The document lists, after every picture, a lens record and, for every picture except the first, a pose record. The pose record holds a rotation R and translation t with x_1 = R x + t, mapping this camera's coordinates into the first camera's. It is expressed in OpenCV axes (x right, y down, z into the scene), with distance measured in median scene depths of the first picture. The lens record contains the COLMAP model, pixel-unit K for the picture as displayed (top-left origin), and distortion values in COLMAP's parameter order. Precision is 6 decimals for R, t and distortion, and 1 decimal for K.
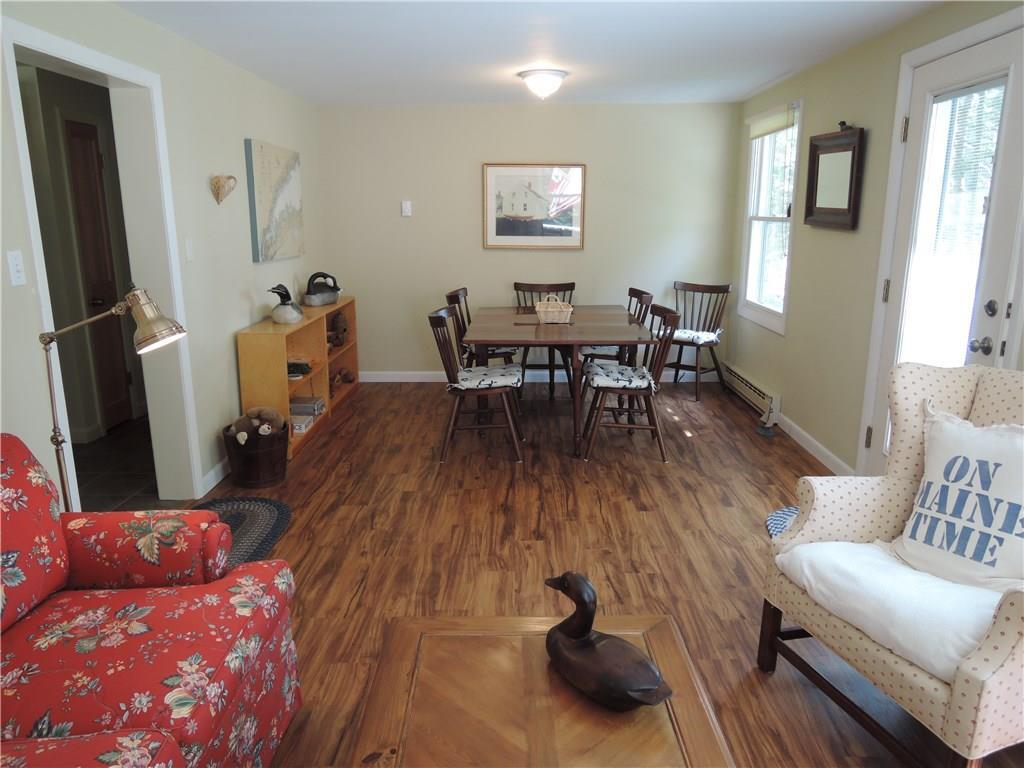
lens RADIAL K [[726.1, 0, 512.0], [0, 726.1, 384.0], [0, 0, 1]] dist [-0.003436, -0.004491]
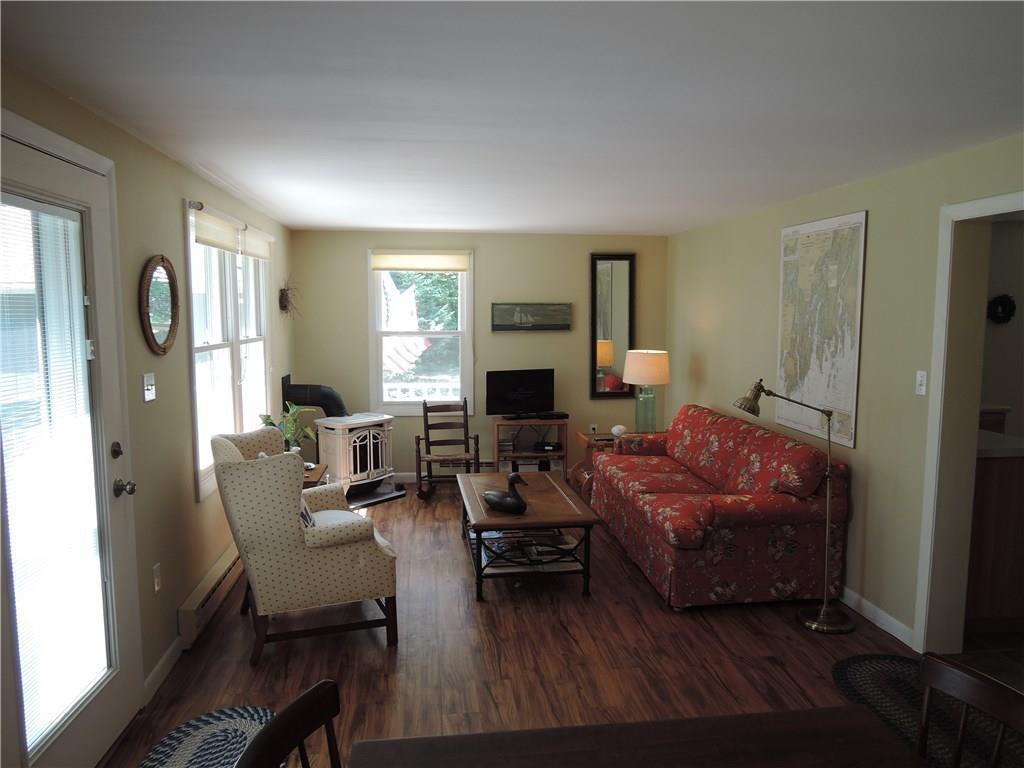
lens RADIAL K [[726.1, 0, 512.0], [0, 726.1, 384.0], [0, 0, 1]] dist [-0.003436, -0.004491]
pose [[-0.990695, 0.017437, -0.134980, 0.249402], [-0.028173, 0.944004, 0.328729, -0.507194], [0.133153, 0.329473, -0.934729, 1.874854]]
